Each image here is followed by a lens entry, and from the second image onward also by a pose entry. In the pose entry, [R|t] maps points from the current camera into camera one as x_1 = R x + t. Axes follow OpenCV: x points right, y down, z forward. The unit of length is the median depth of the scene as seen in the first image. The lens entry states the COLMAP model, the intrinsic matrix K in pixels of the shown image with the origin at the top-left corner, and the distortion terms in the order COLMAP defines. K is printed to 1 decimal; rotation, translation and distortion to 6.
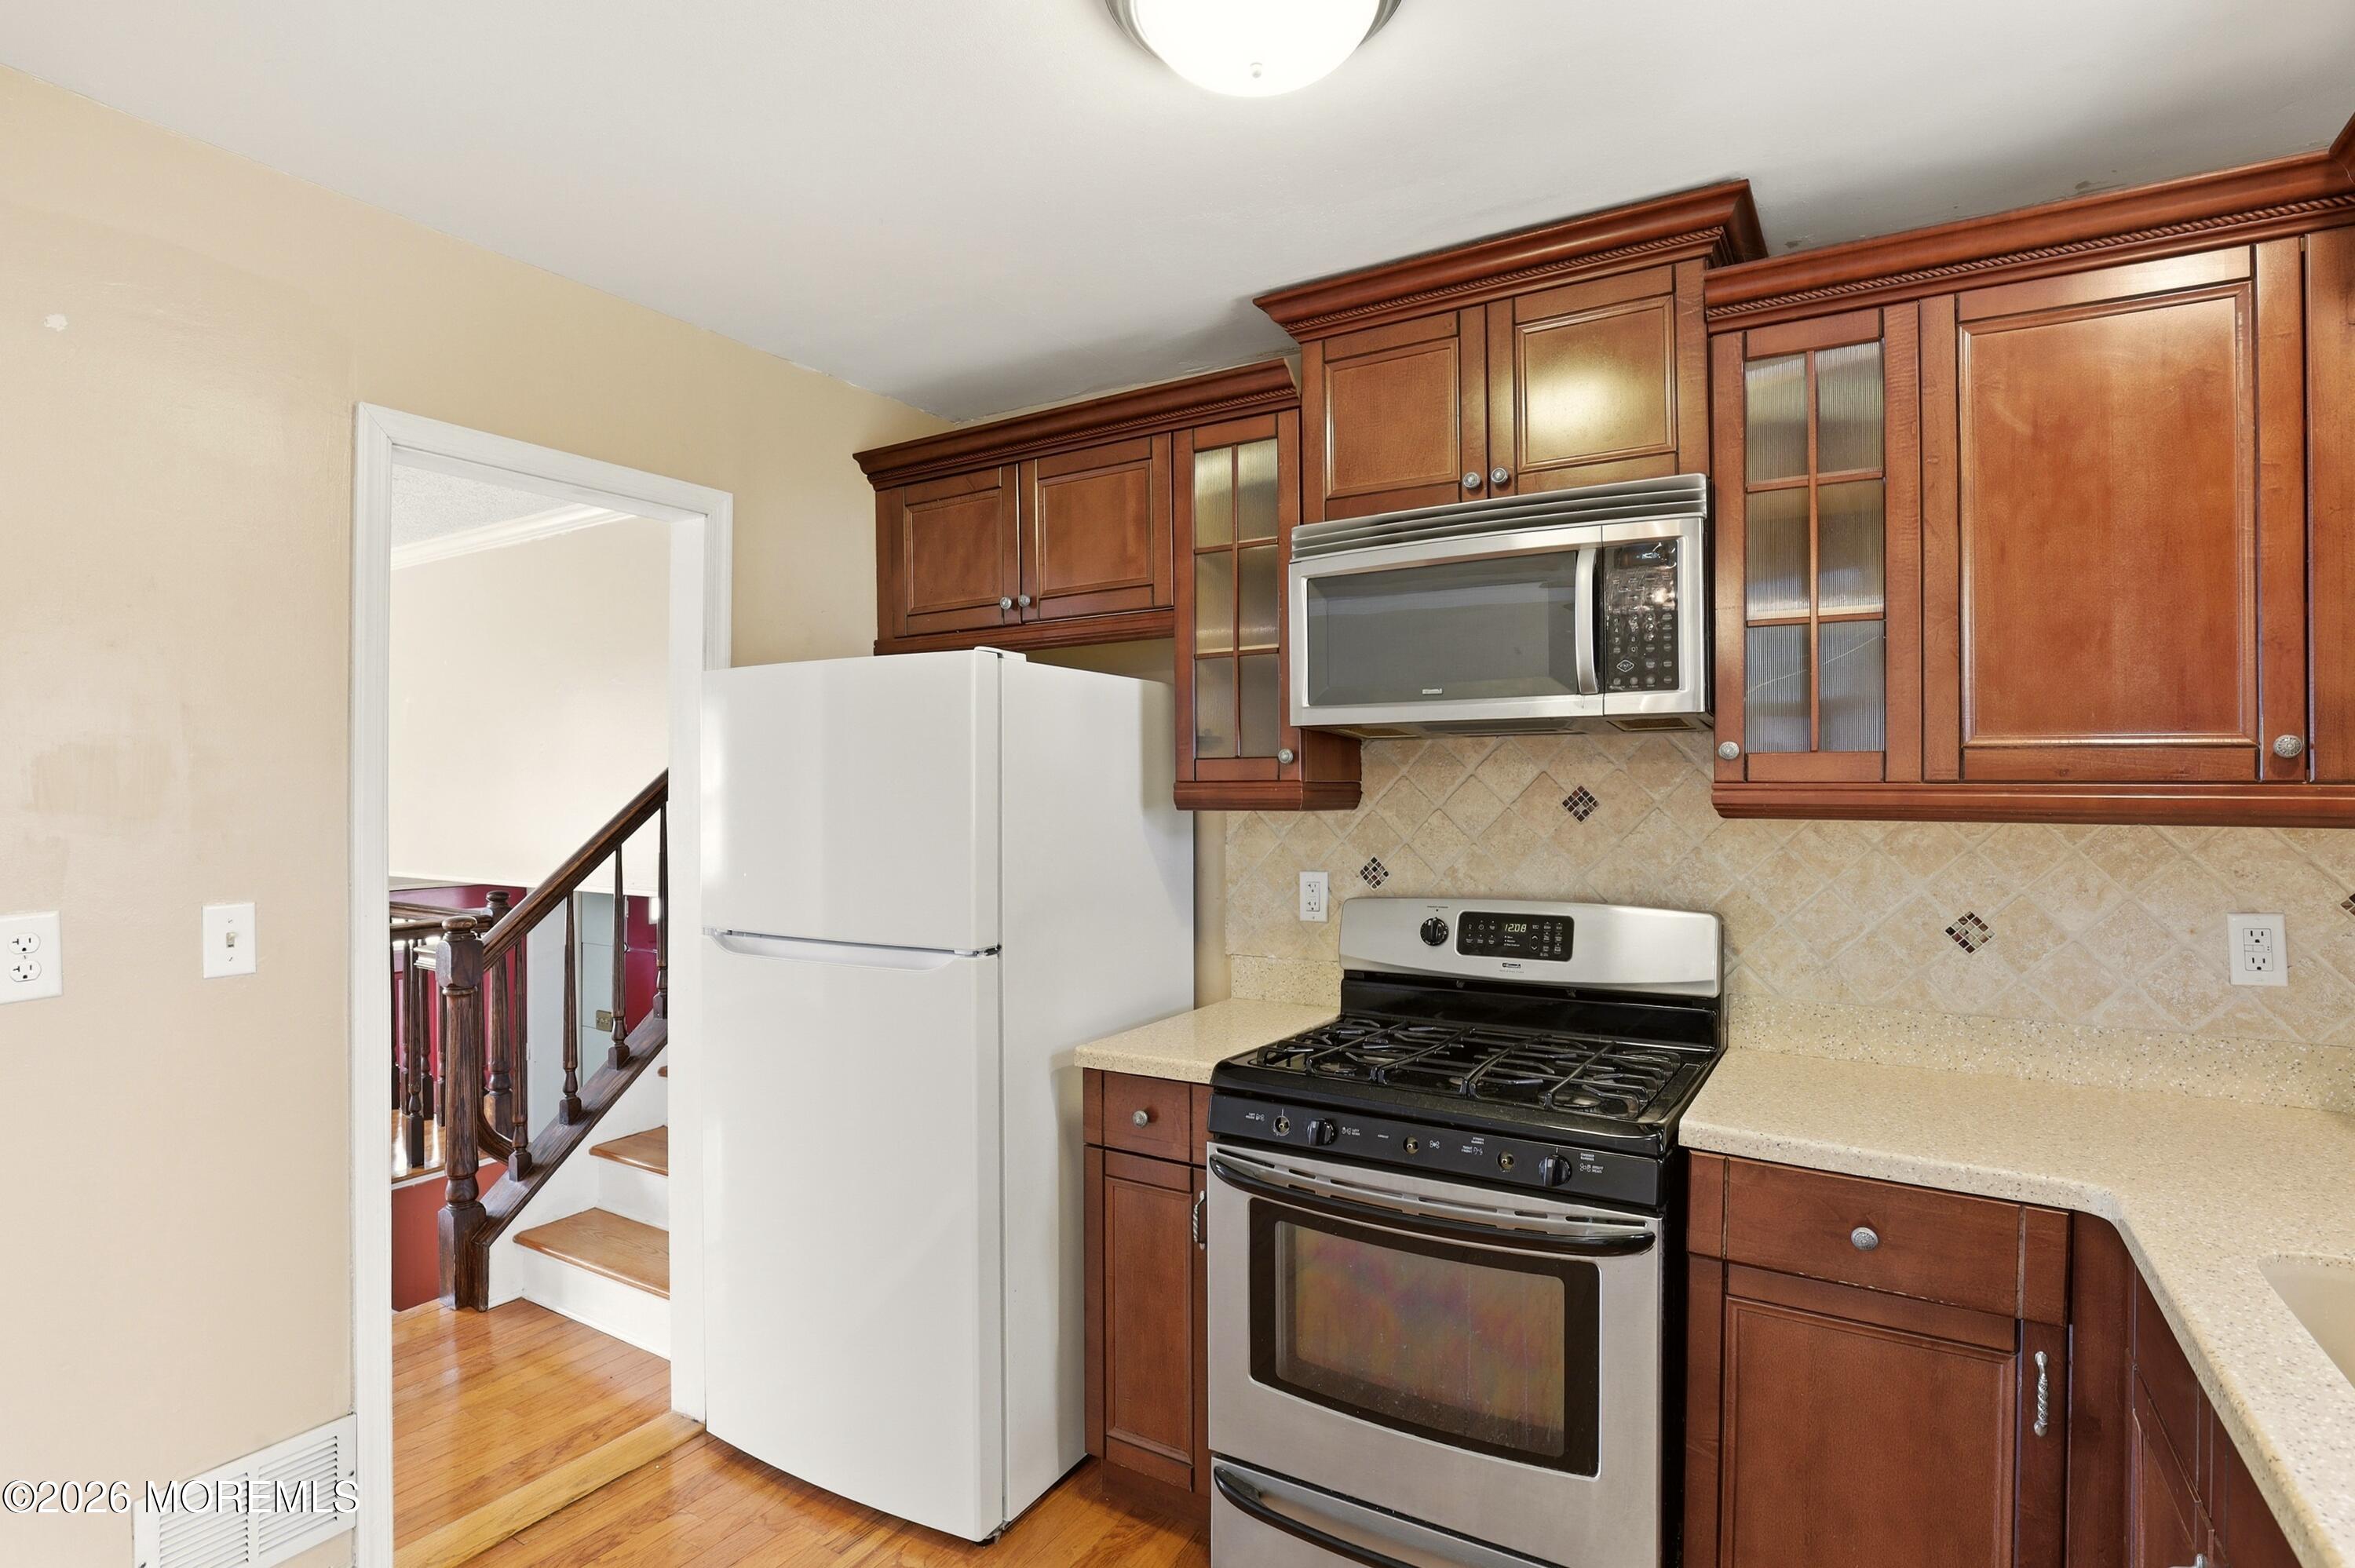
lens RADIAL K [[1162.2, 0, 1178.5], [0, 1162.2, 782.0], [0, 0, 1]] dist [-0.028543, 0.004799]
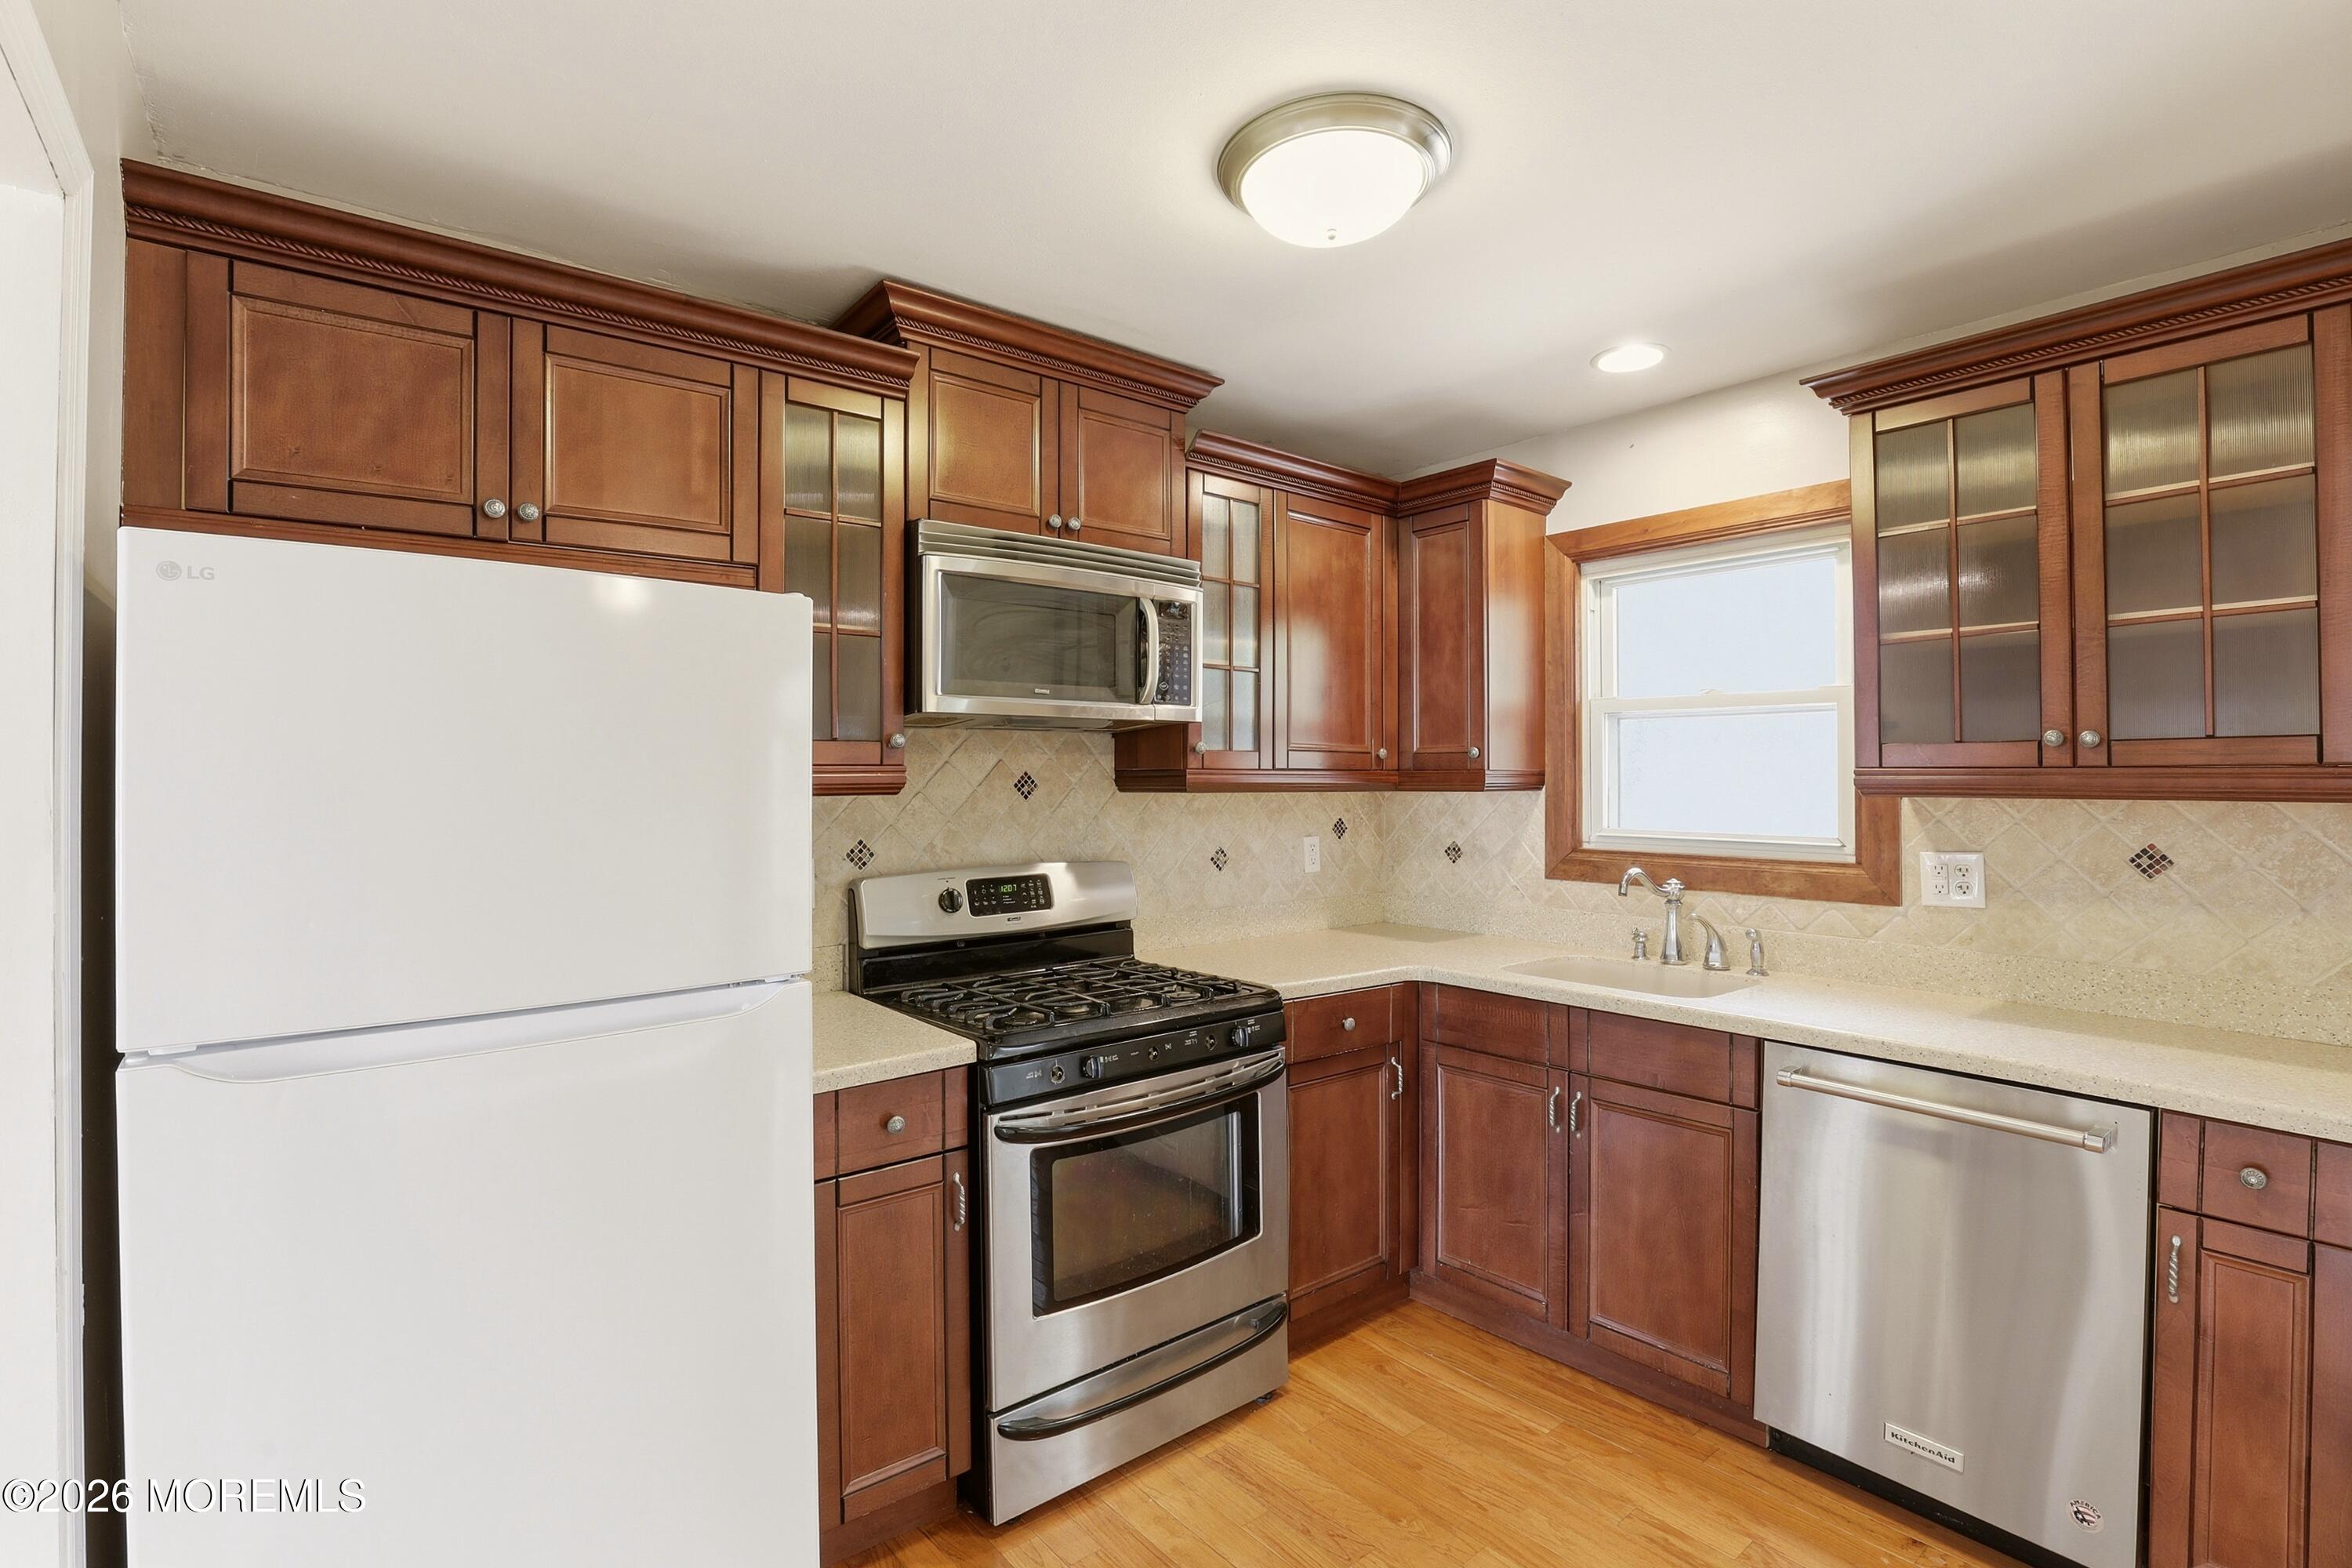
lens RADIAL K [[1086.4, 0, 1171.5], [0, 1086.4, 771.2], [0, 0, 1]] dist [-0.024434, -0.000919]
pose [[0.337243, 0.003717, 0.941410, -0.787343], [-0.003537, 0.999990, -0.002681, 0.006348], [-0.941411, -0.002426, 0.337253, 0.499374]]
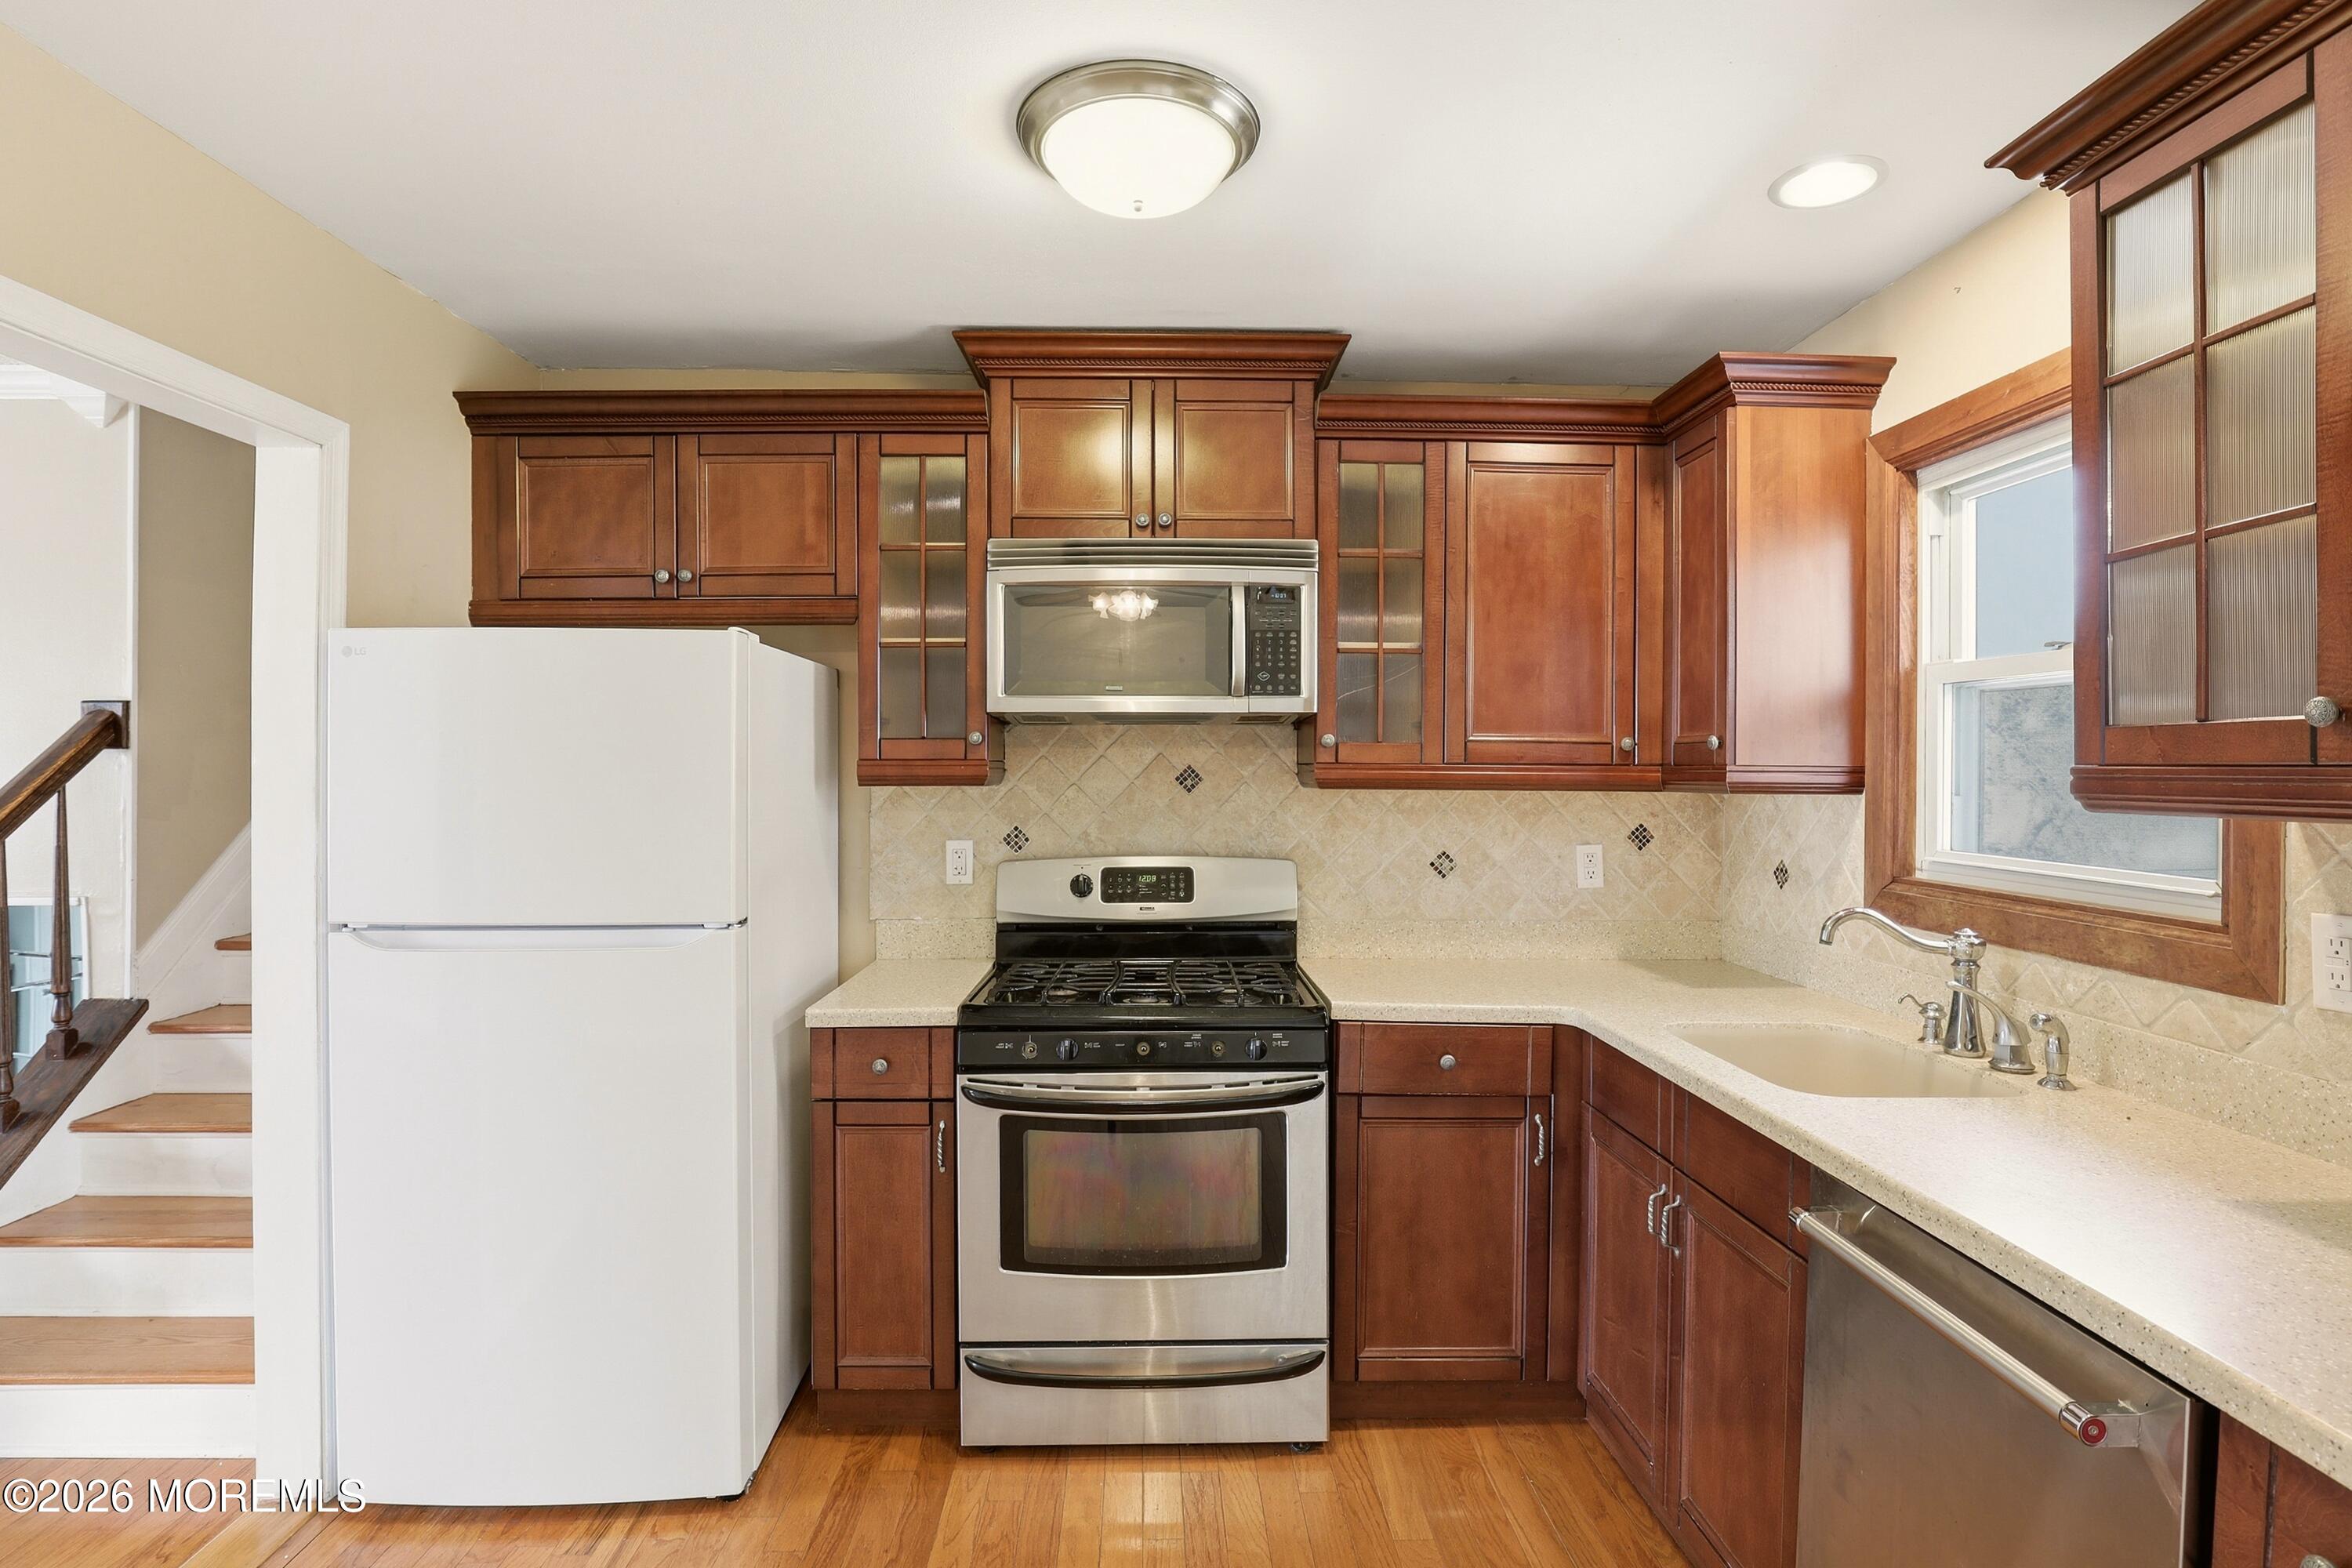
lens RADIAL K [[1160.9, 0, 1174.3], [0, 1160.9, 769.1], [0, 0, 1]] dist [-0.028543, 0.004799]
pose [[0.841680, 0.001978, 0.539973, -0.393049], [-0.006759, 0.999954, 0.006873, -0.000884], [-0.539934, -0.009434, 0.841654, -0.072027]]
